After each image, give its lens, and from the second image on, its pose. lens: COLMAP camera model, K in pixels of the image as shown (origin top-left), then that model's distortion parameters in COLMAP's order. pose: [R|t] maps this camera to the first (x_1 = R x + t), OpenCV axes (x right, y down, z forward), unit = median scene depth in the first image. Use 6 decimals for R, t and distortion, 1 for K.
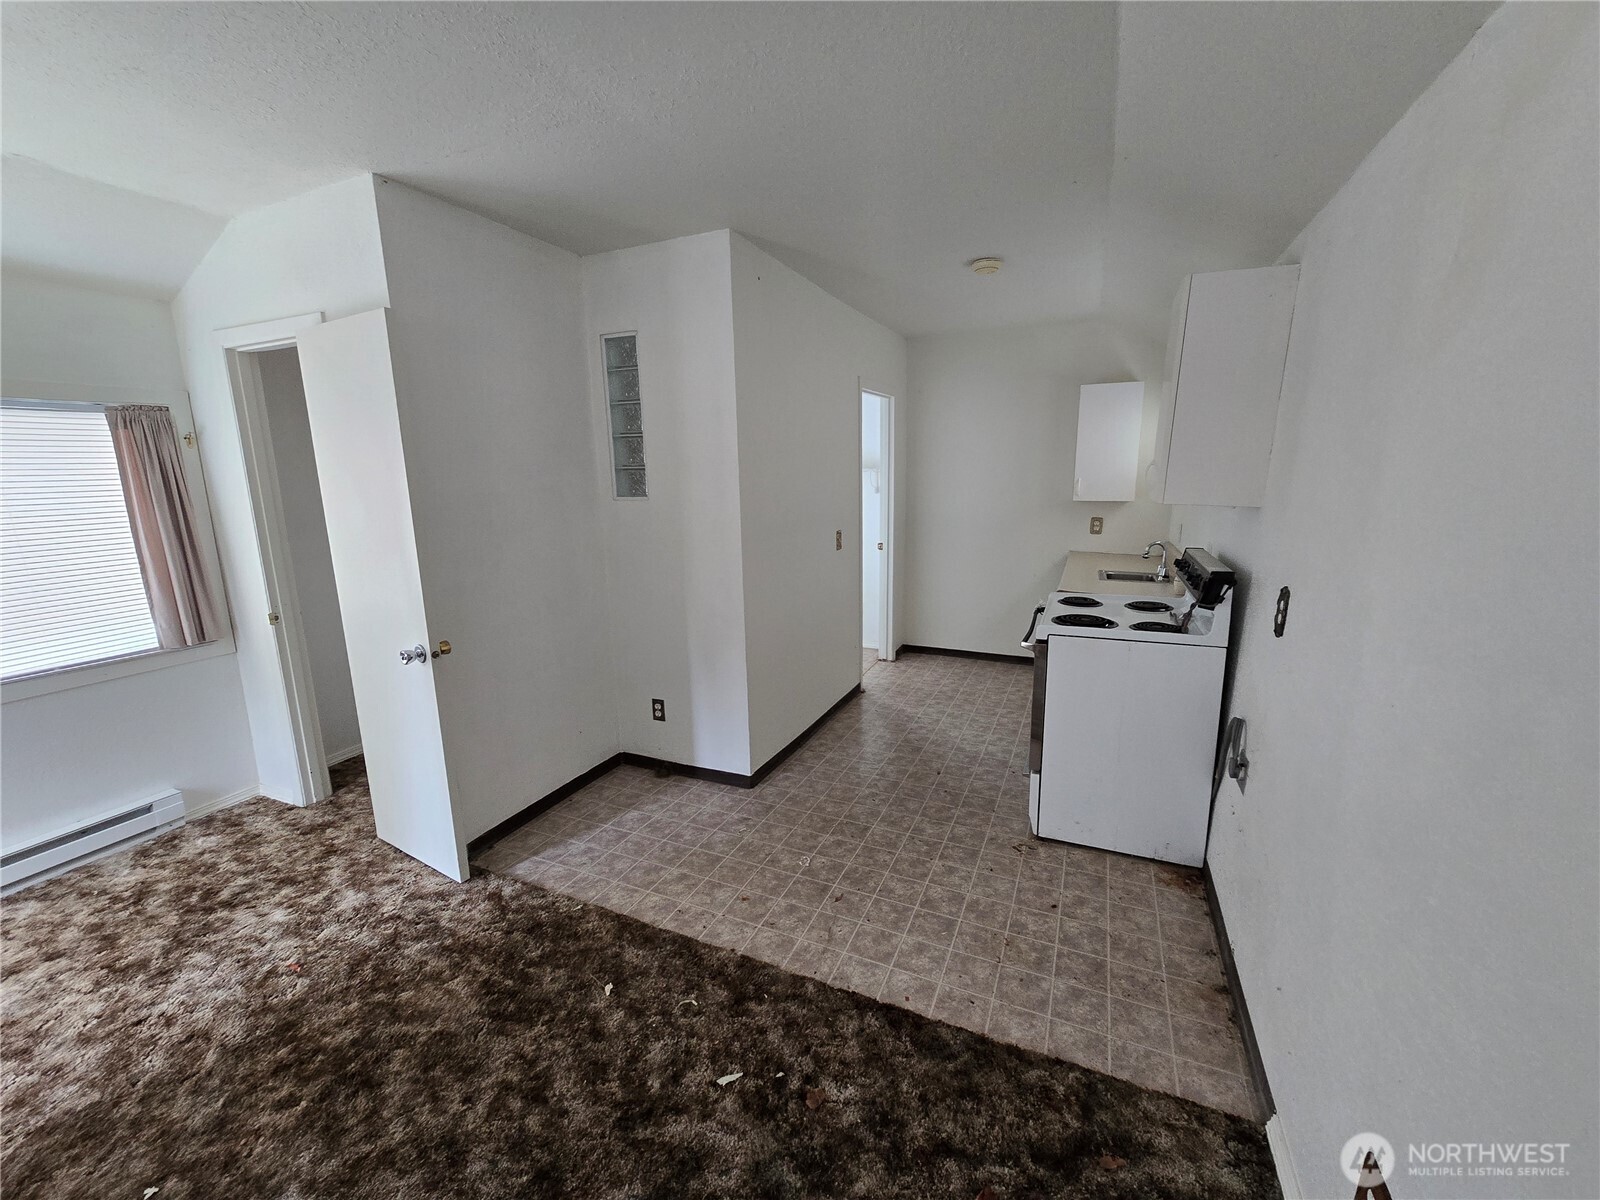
lens RADIAL K [[657.5, 0, 802.8], [0, 657.5, 597.1], [0, 0, 1]] dist [-0.004103, -0.000328]
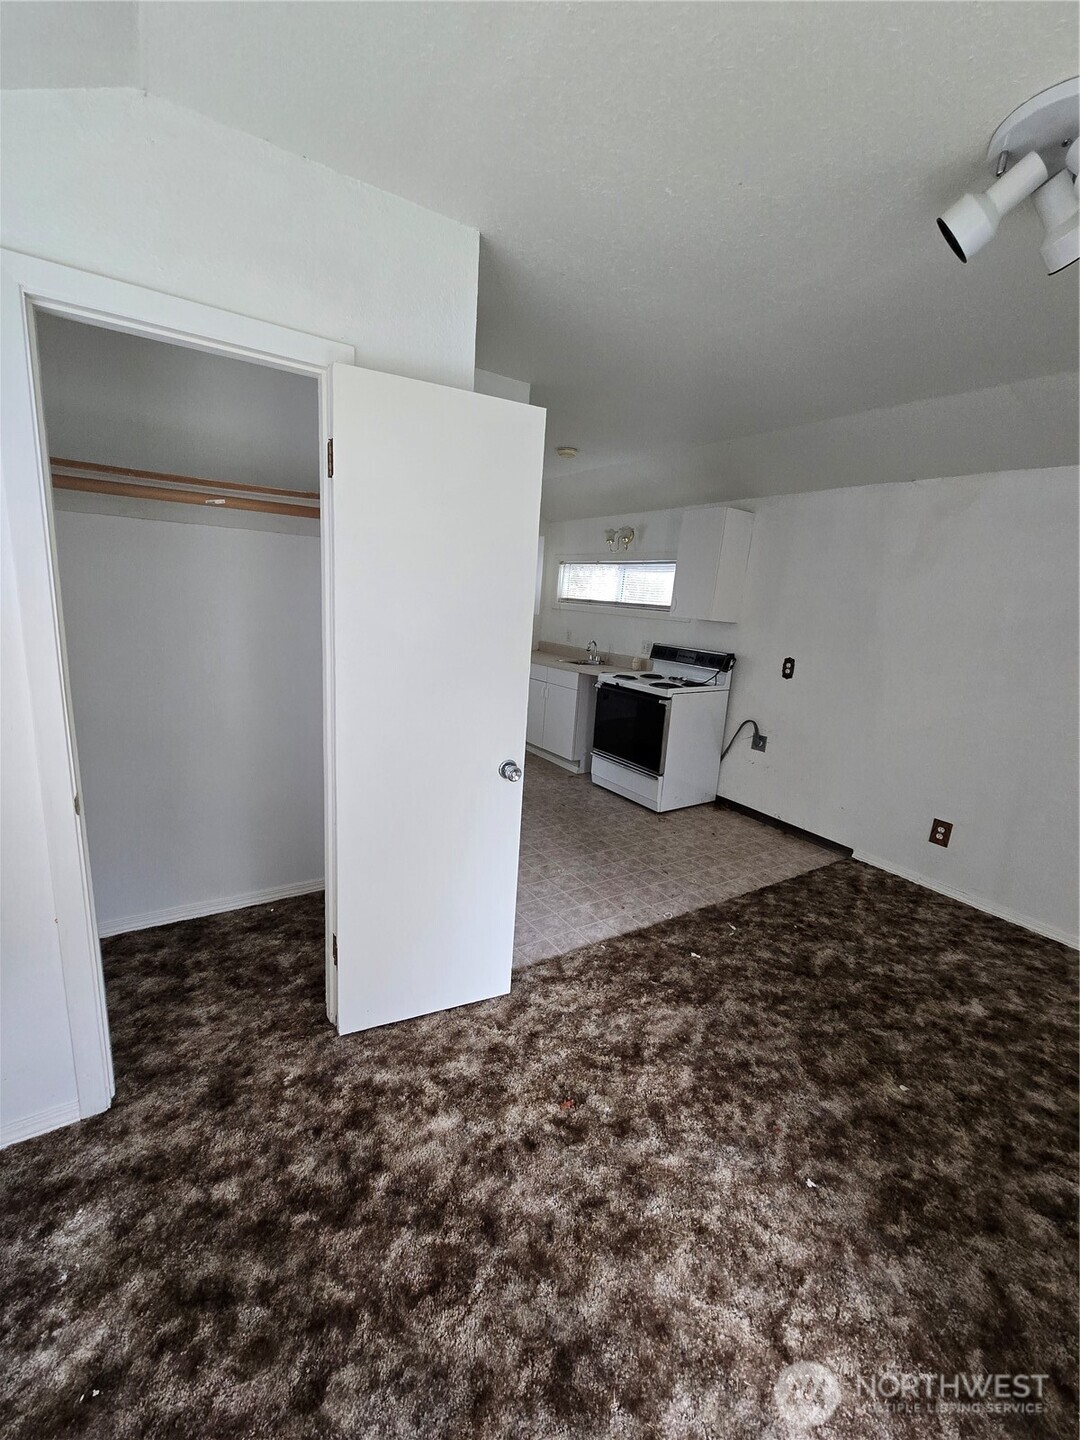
lens RADIAL K [[587.5, 0, 545.5], [0, 587.5, 719.9], [0, 0, 1]] dist [-0.000902, 0.000235]
pose [[0.535152, -0.130031, 0.834688, -1.191400], [0.091119, 0.991203, 0.095994, -0.059114], [-0.839827, 0.024685, 0.542292, 0.459199]]
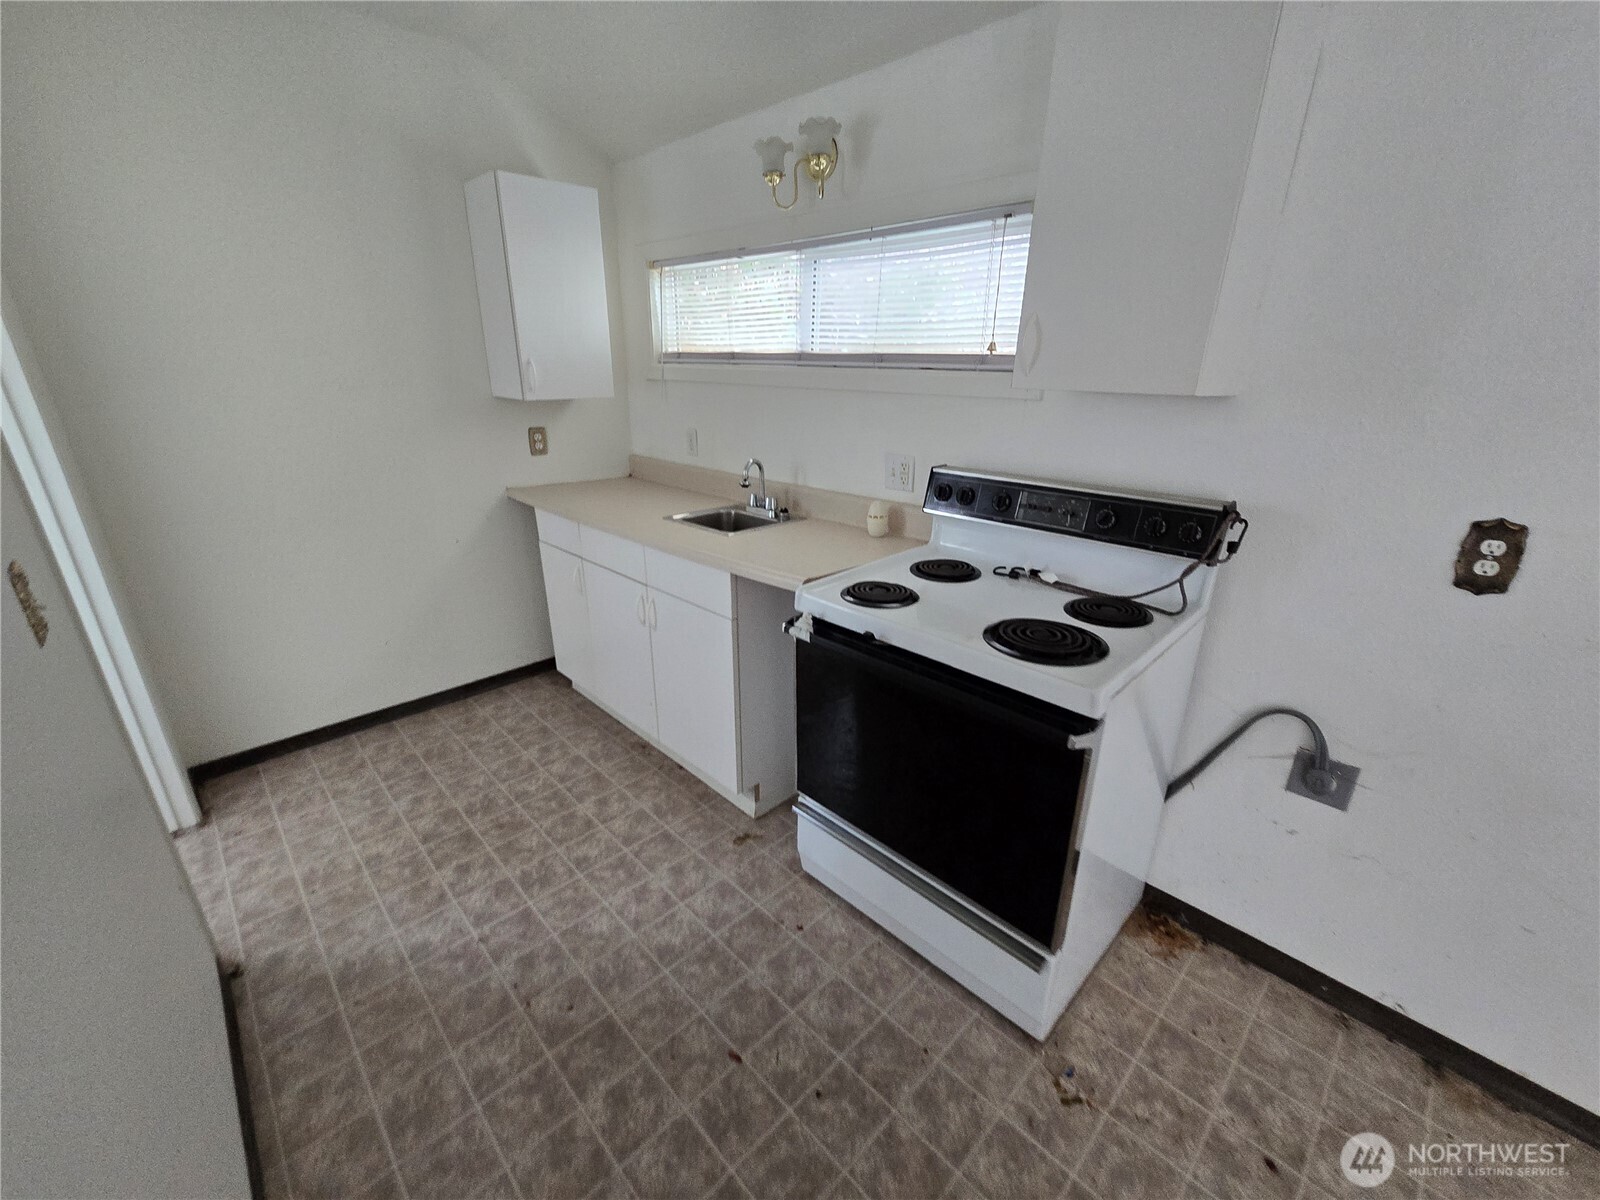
lens RADIAL K [[649.6, 0, 799.3], [0, 649.6, 604.5], [0, 0, 1]] dist [-0.001156, -0.000148]
pose [[0.366730, -0.319176, 0.873862, -0.080471], [0.168053, 0.946582, 0.275211, -0.178642], [-0.915023, 0.045927, 0.400779, 1.072261]]
